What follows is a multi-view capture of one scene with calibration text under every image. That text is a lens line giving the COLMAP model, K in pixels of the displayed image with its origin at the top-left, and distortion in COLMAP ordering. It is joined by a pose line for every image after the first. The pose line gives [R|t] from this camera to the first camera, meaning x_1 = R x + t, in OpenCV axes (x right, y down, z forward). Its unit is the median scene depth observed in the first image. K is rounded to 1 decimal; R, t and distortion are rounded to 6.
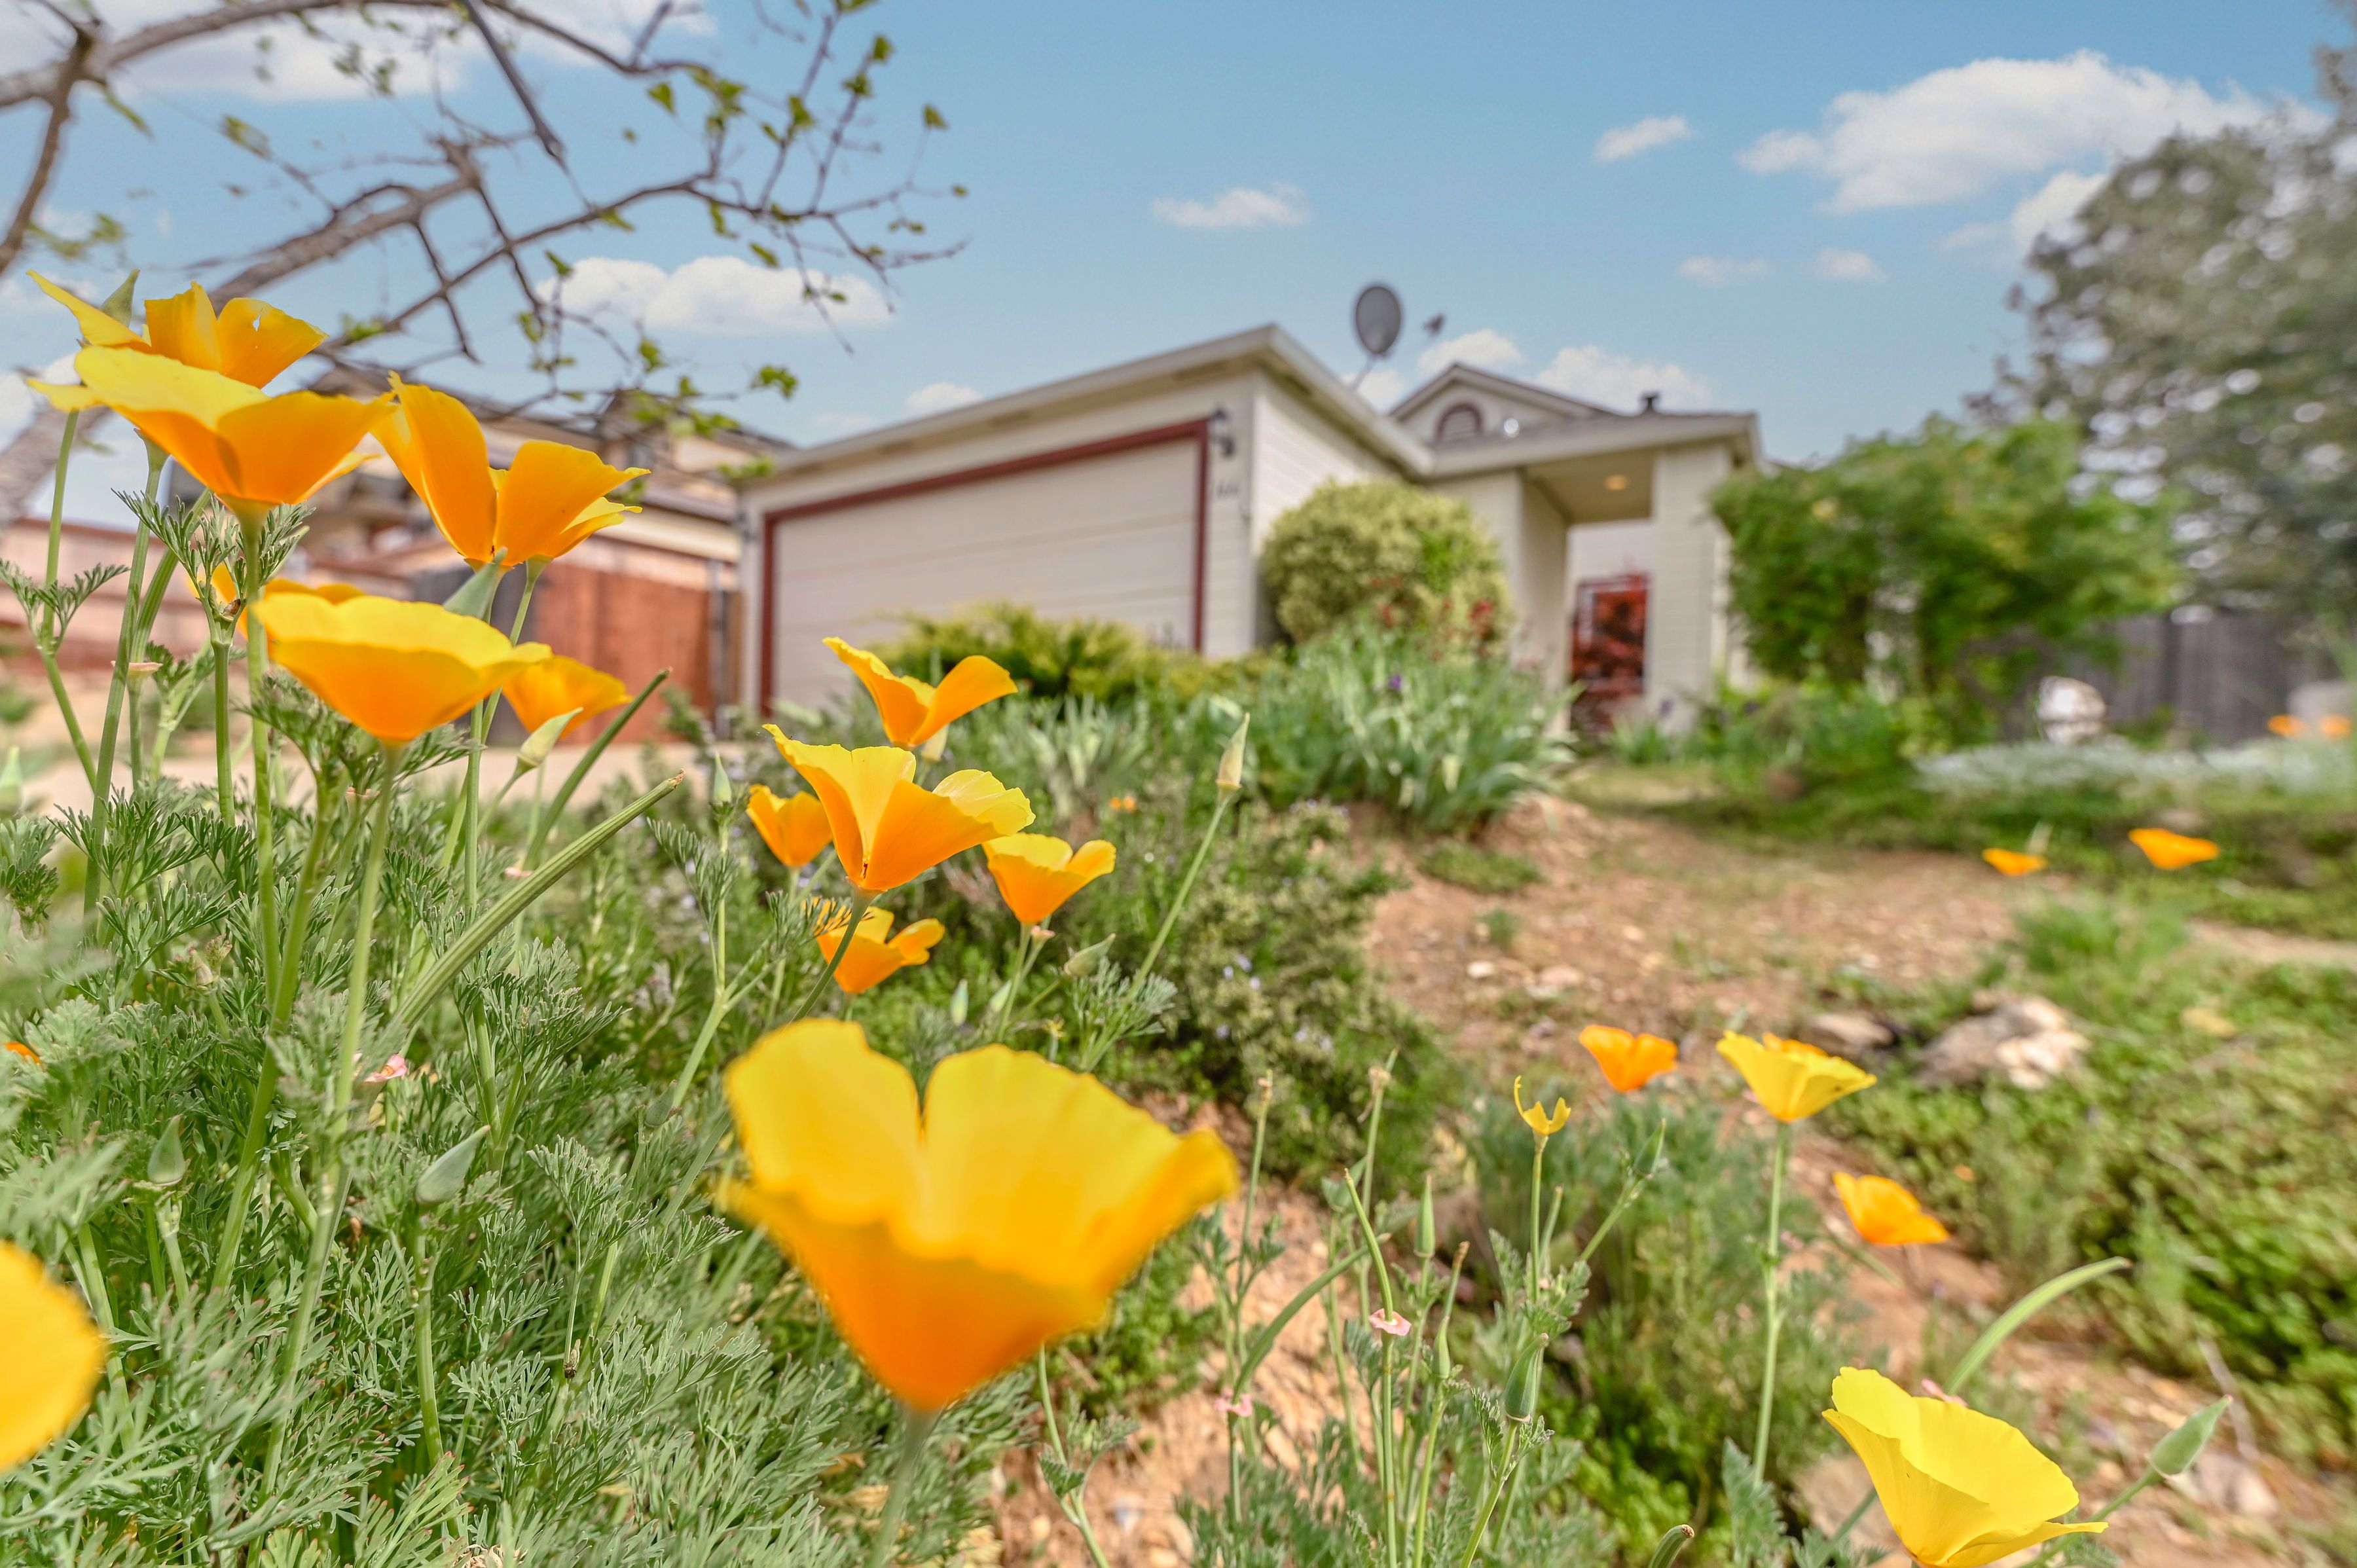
lens RADIAL K [[967.0, 0, 1208.3], [0, 967.0, 794.0], [0, 0, 1]] dist [-0.001192, -0.000326]
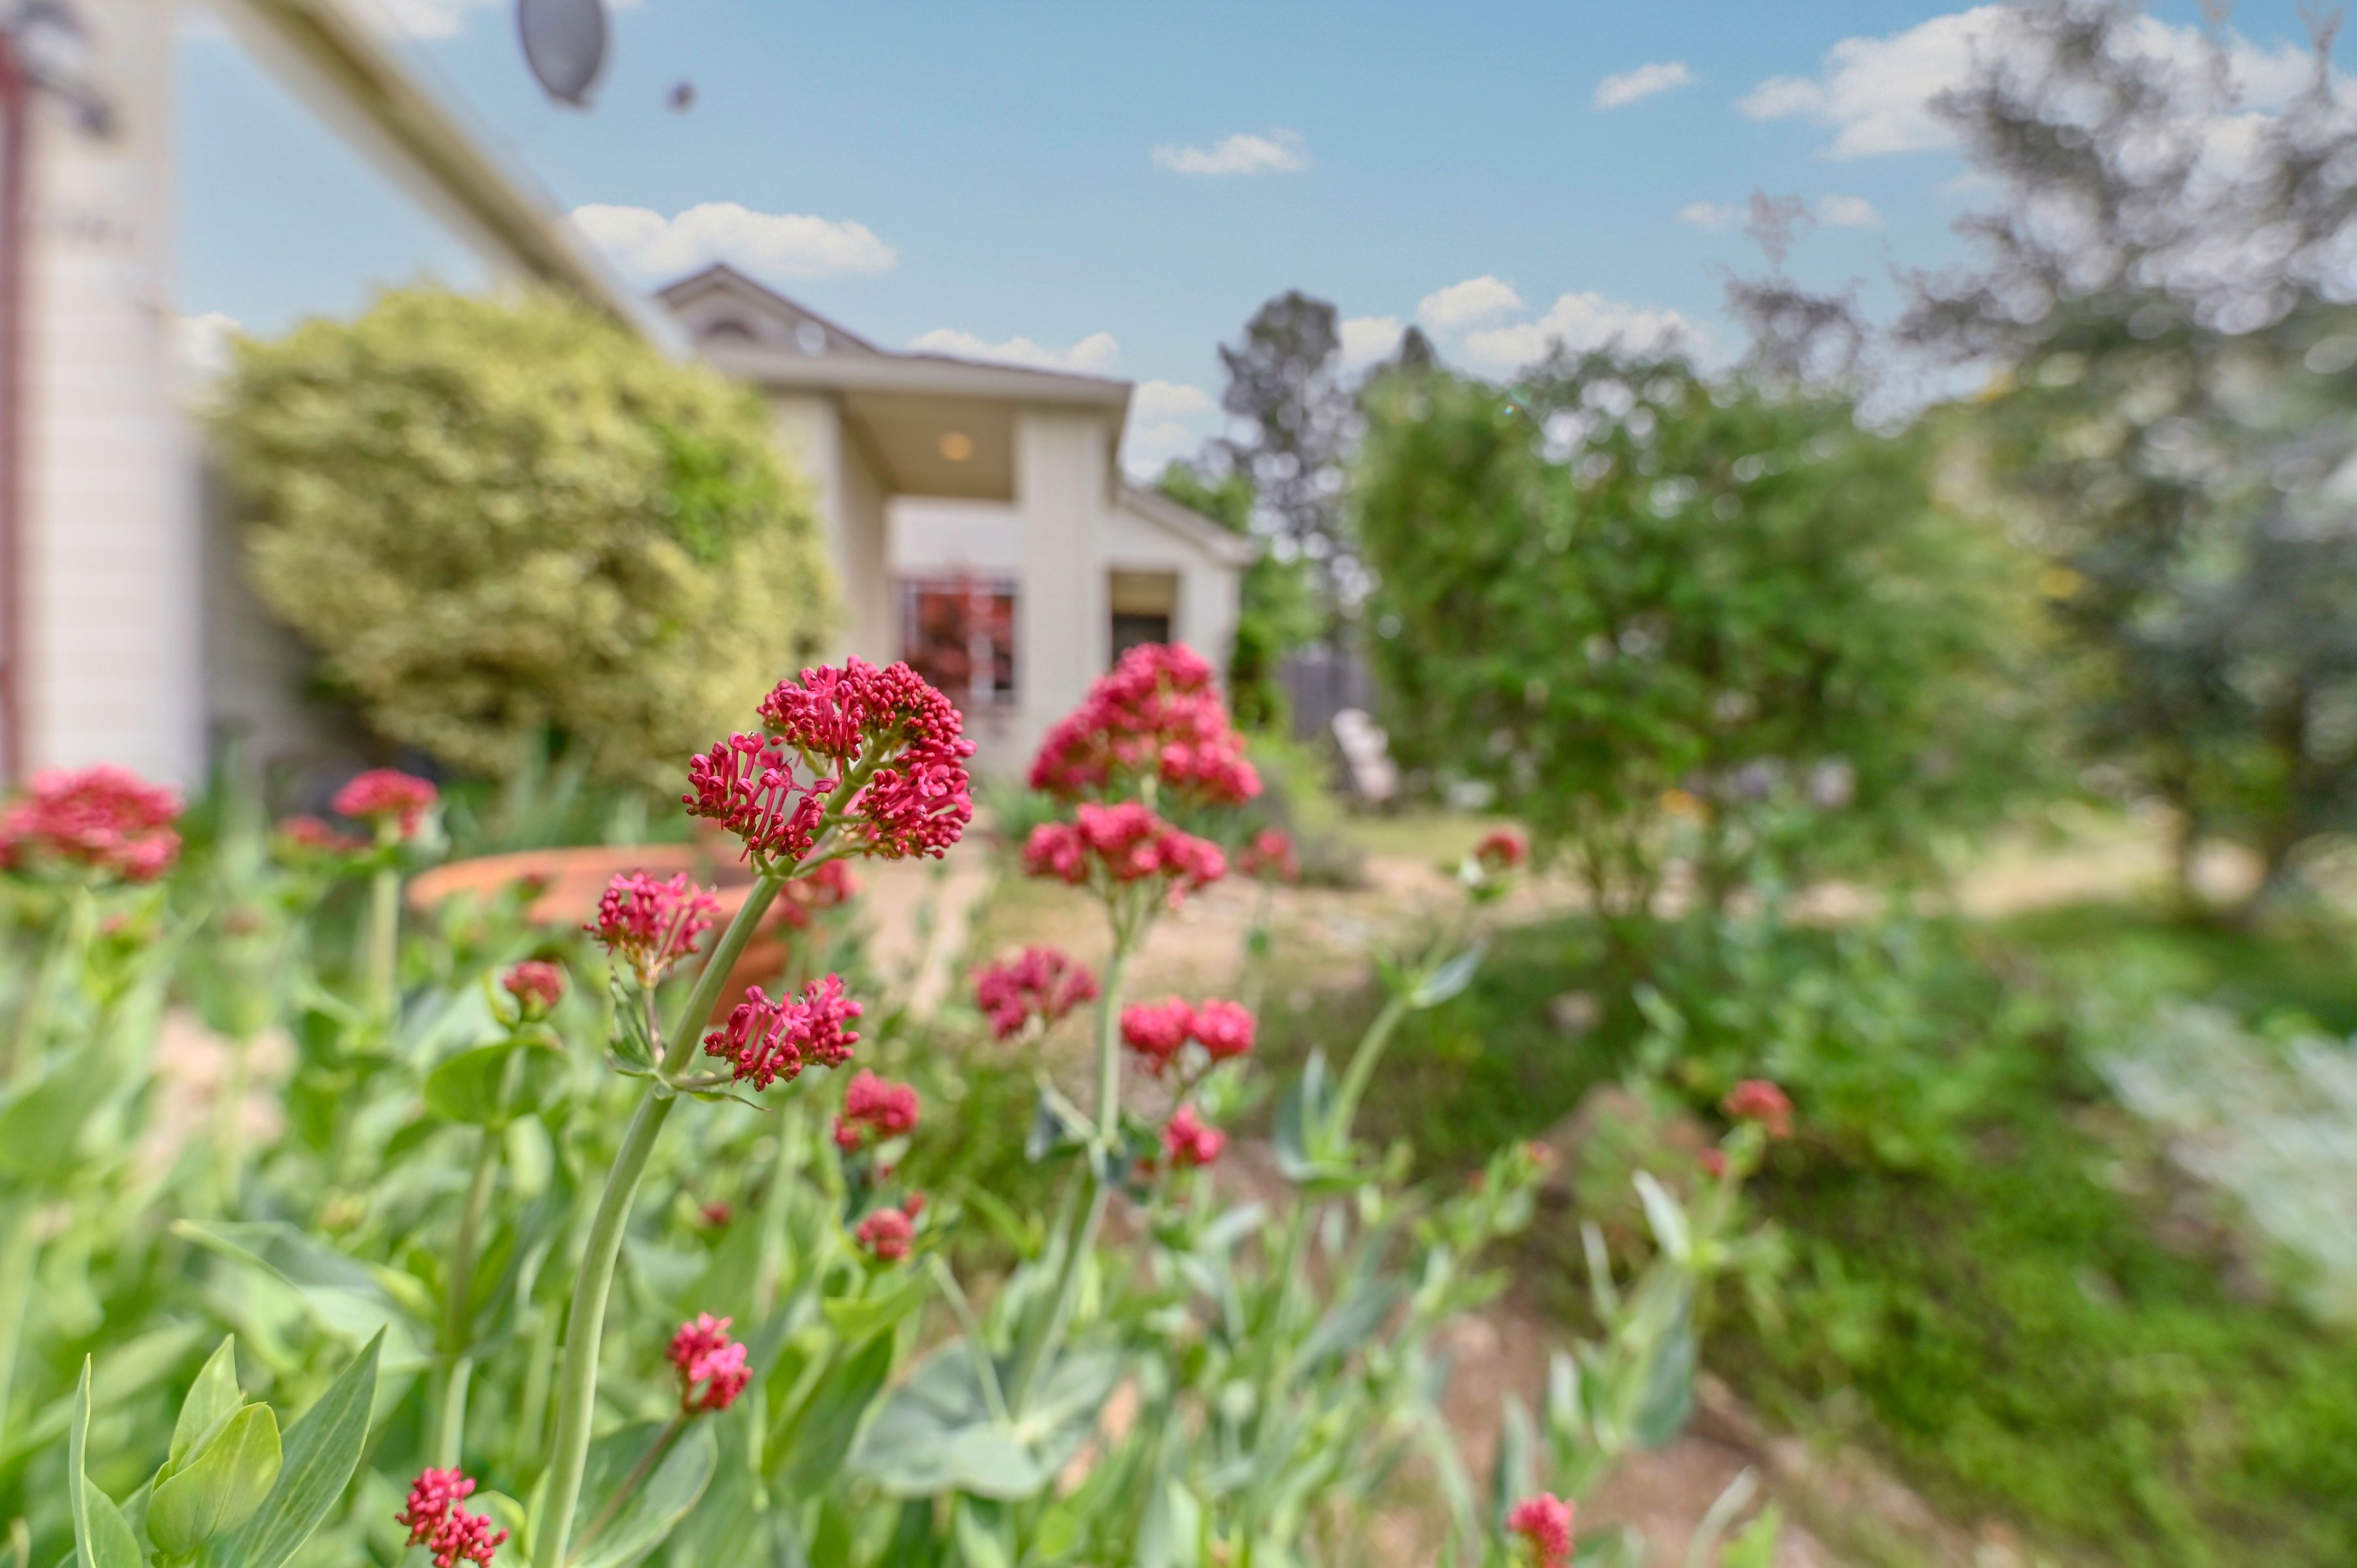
lens RADIAL K [[967.0, 0, 1208.3], [0, 967.0, 794.0], [0, 0, 1]] dist [-0.001192, -0.000326]
pose [[0.760803, -0.033881, 0.648098, 0.101428], [0.029923, 0.999406, 0.017120, -0.085464], [-0.648292, 0.006368, 0.761365, 0.427340]]
